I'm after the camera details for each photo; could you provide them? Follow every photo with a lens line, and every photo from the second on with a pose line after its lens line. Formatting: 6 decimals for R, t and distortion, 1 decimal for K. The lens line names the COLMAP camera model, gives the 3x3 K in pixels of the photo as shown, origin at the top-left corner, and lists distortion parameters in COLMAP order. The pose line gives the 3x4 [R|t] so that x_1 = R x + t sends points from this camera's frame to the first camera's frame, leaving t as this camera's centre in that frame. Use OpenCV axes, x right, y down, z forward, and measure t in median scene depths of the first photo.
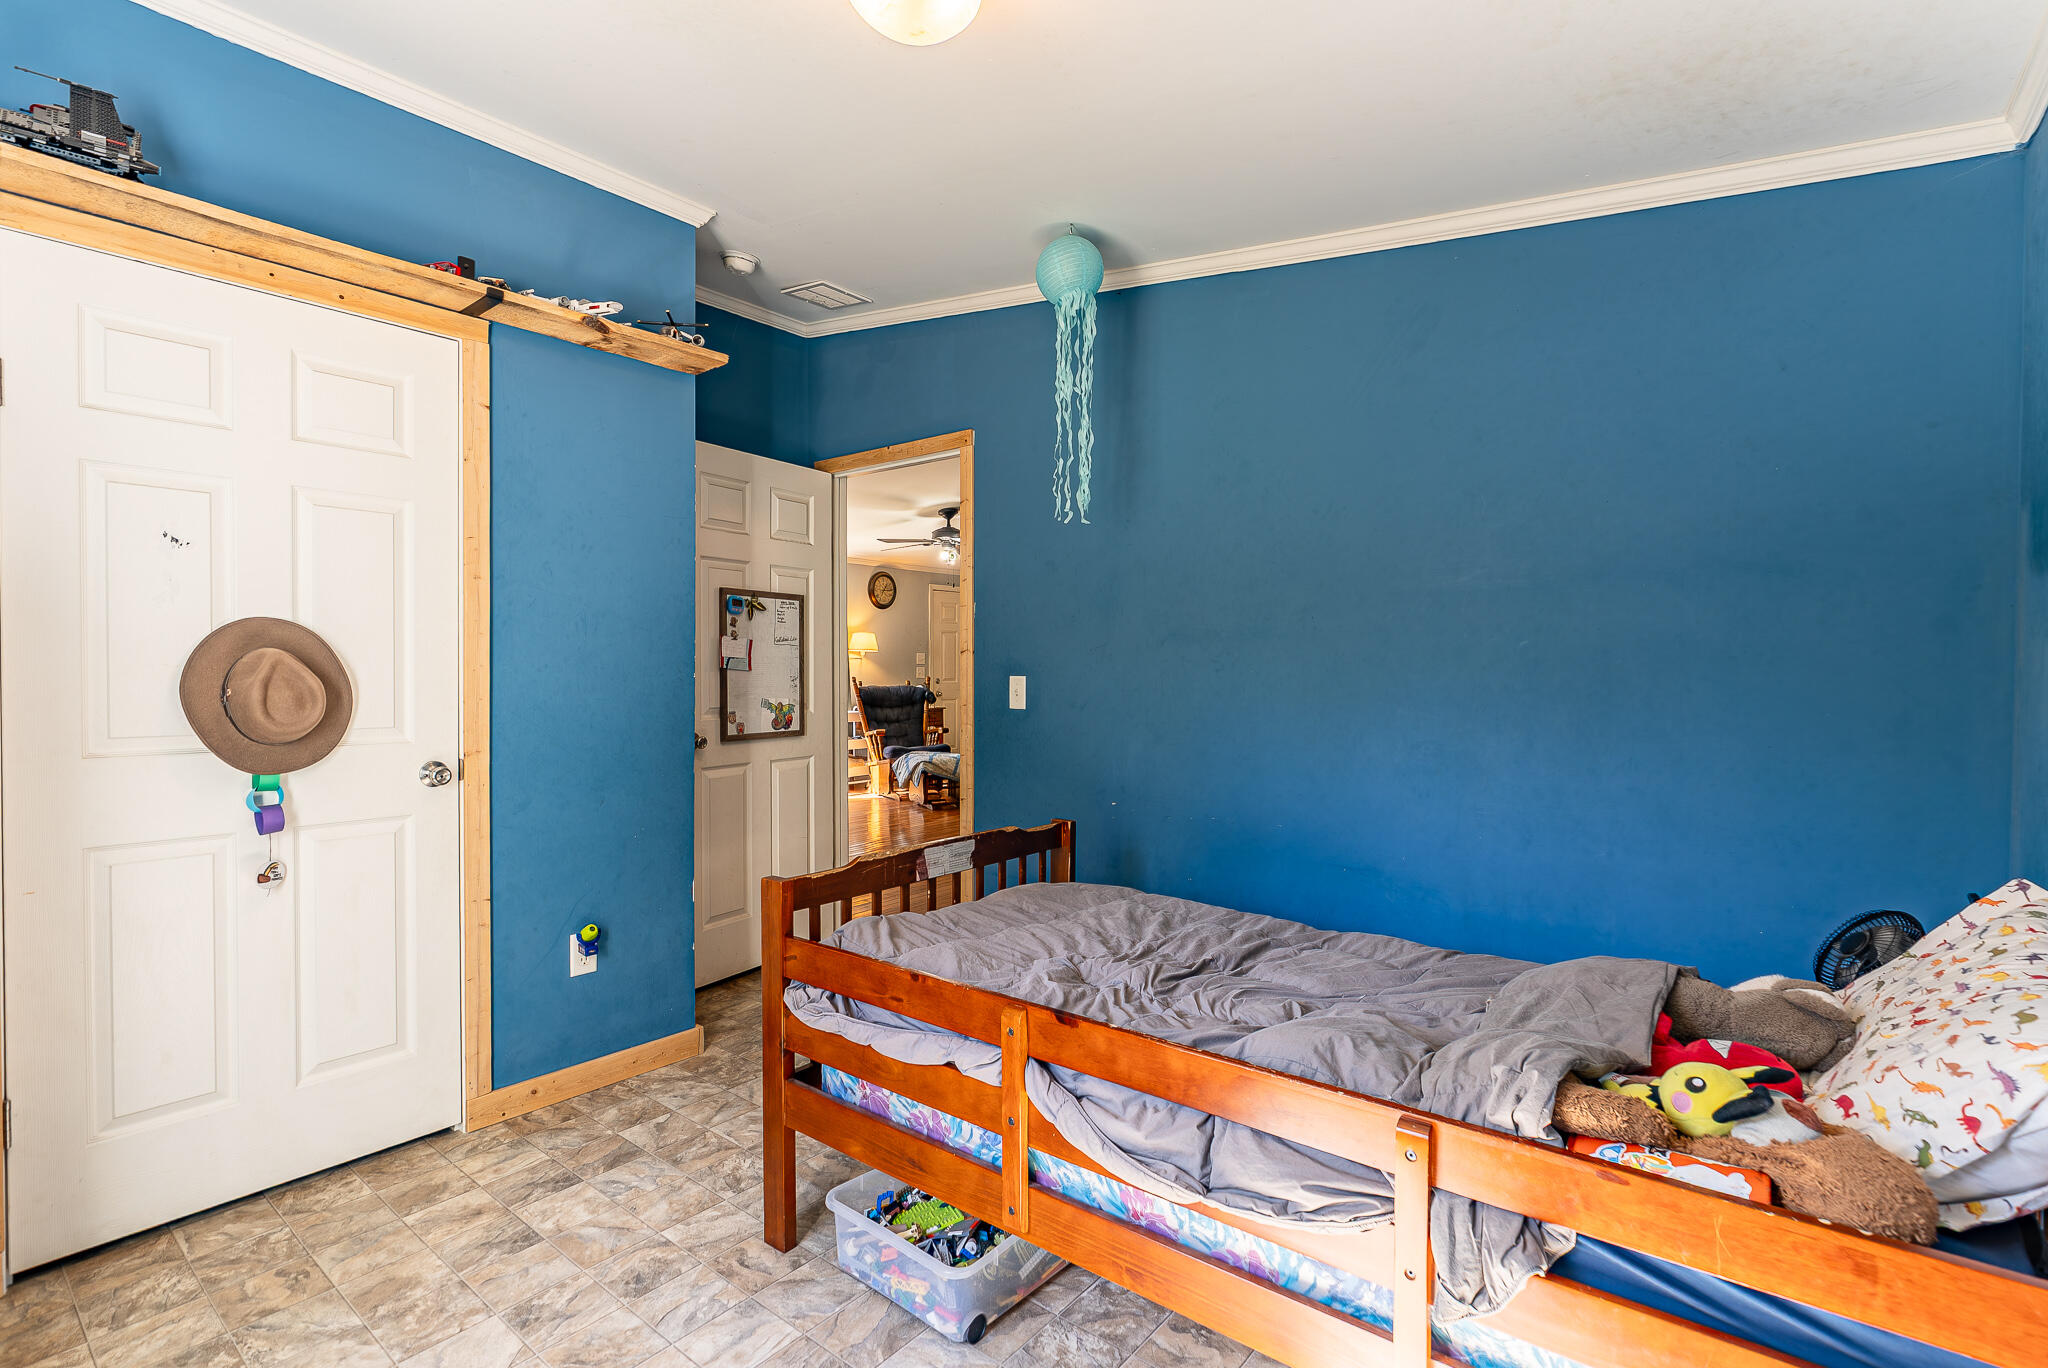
lens RADIAL K [[950.4, 0, 1035.9], [0, 950.4, 681.2], [0, 0, 1]] dist [0.000966, 0.000400]
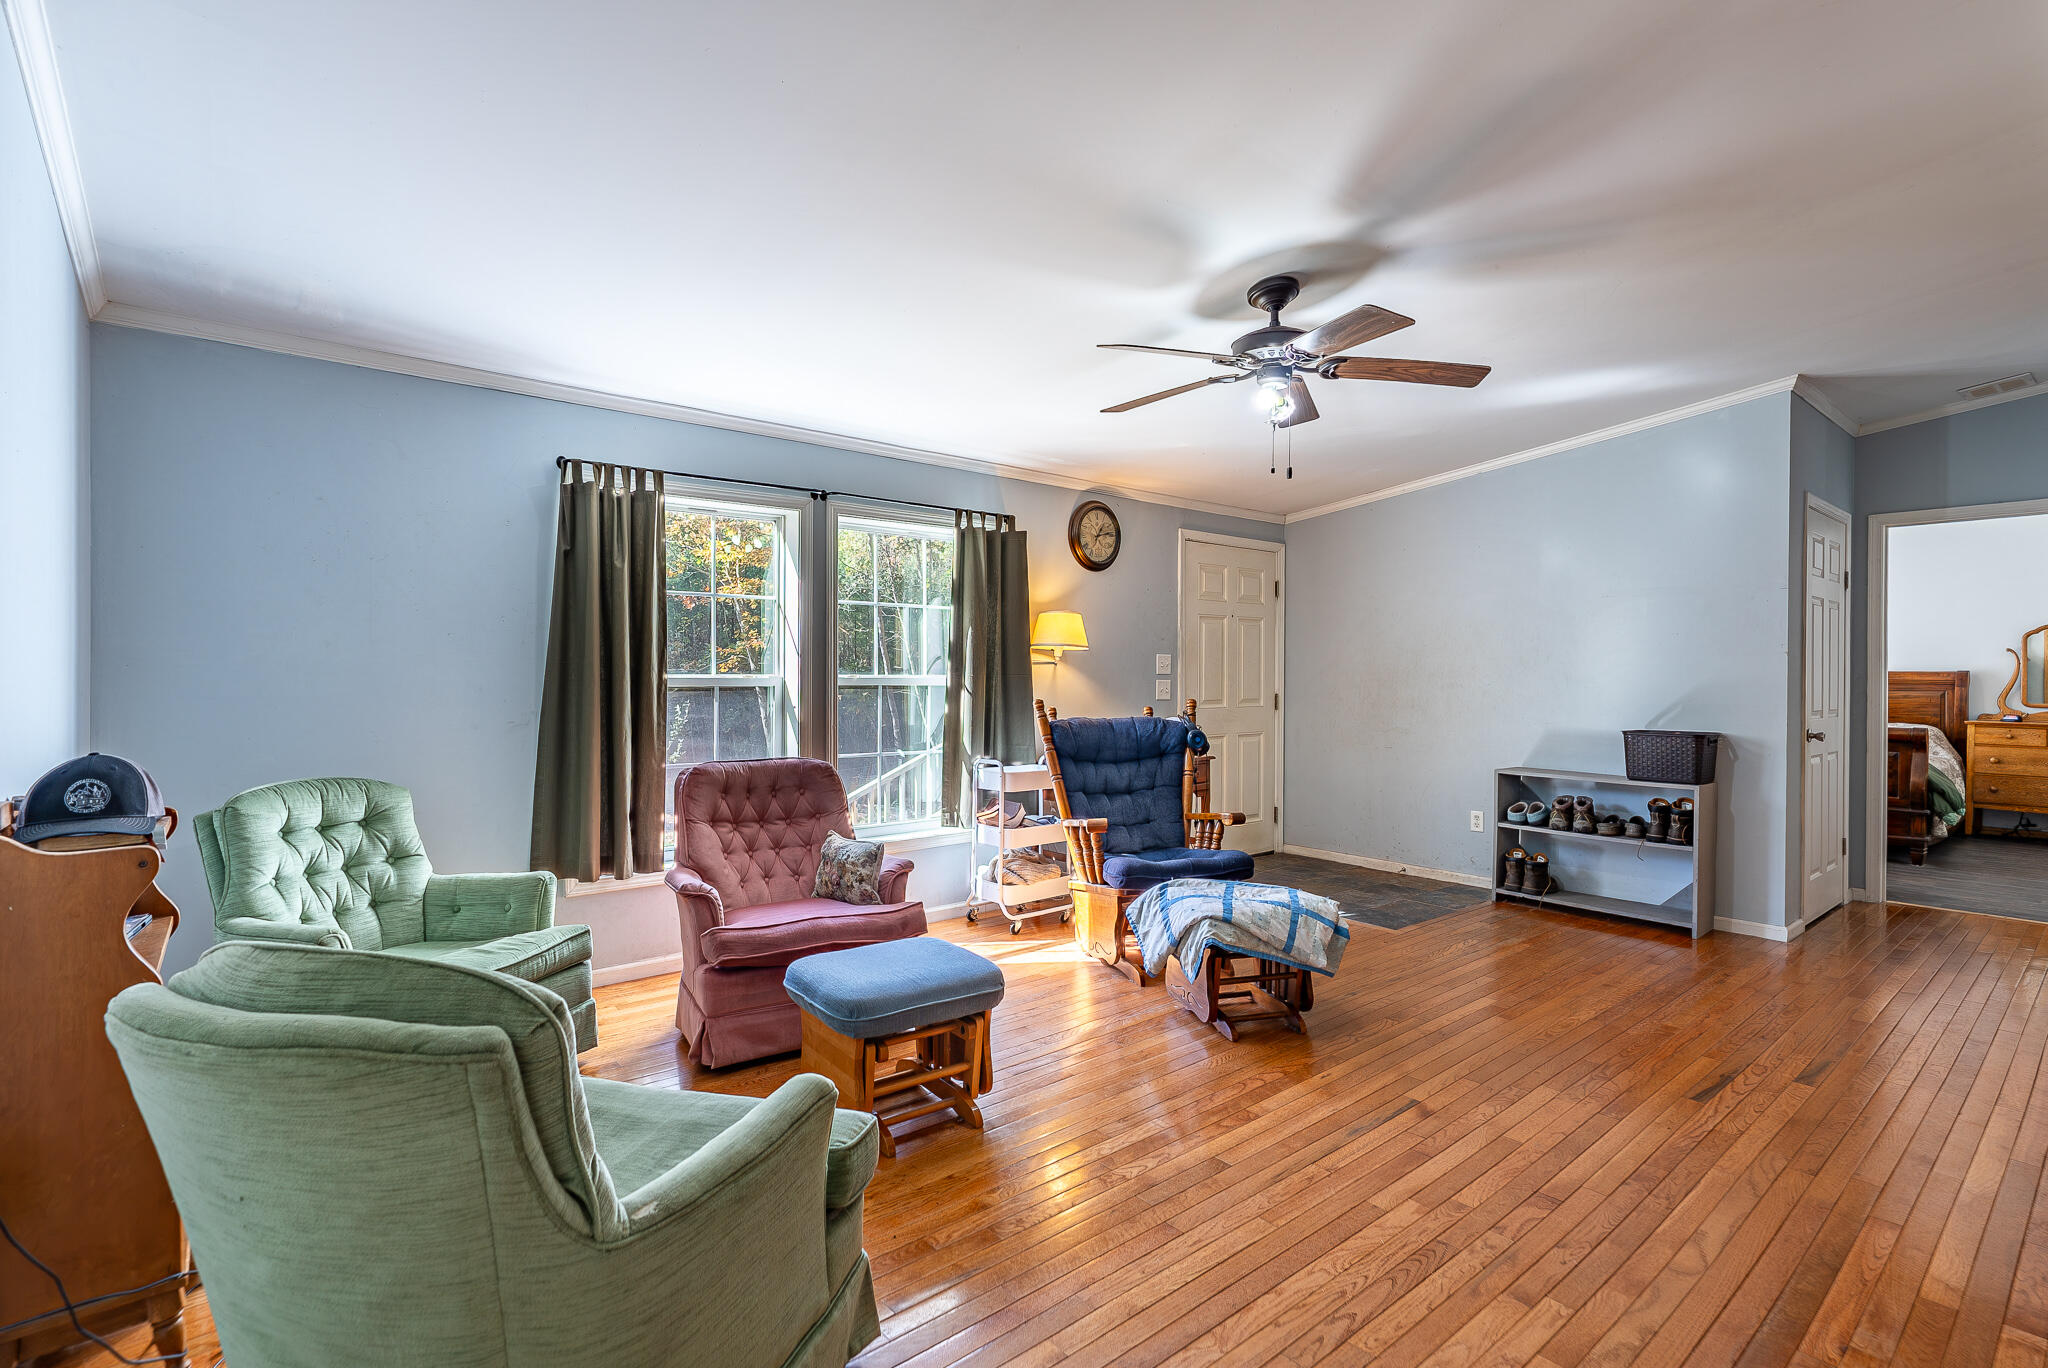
lens RADIAL K [[950.4, 0, 1035.9], [0, 950.4, 681.2], [0, 0, 1]] dist [0.000966, 0.000400]
pose [[0.980001, 0.004637, -0.198937, -0.097888], [-0.008426, 0.999799, -0.018204, -0.004369], [0.198812, 0.019516, 0.979843, 0.528193]]
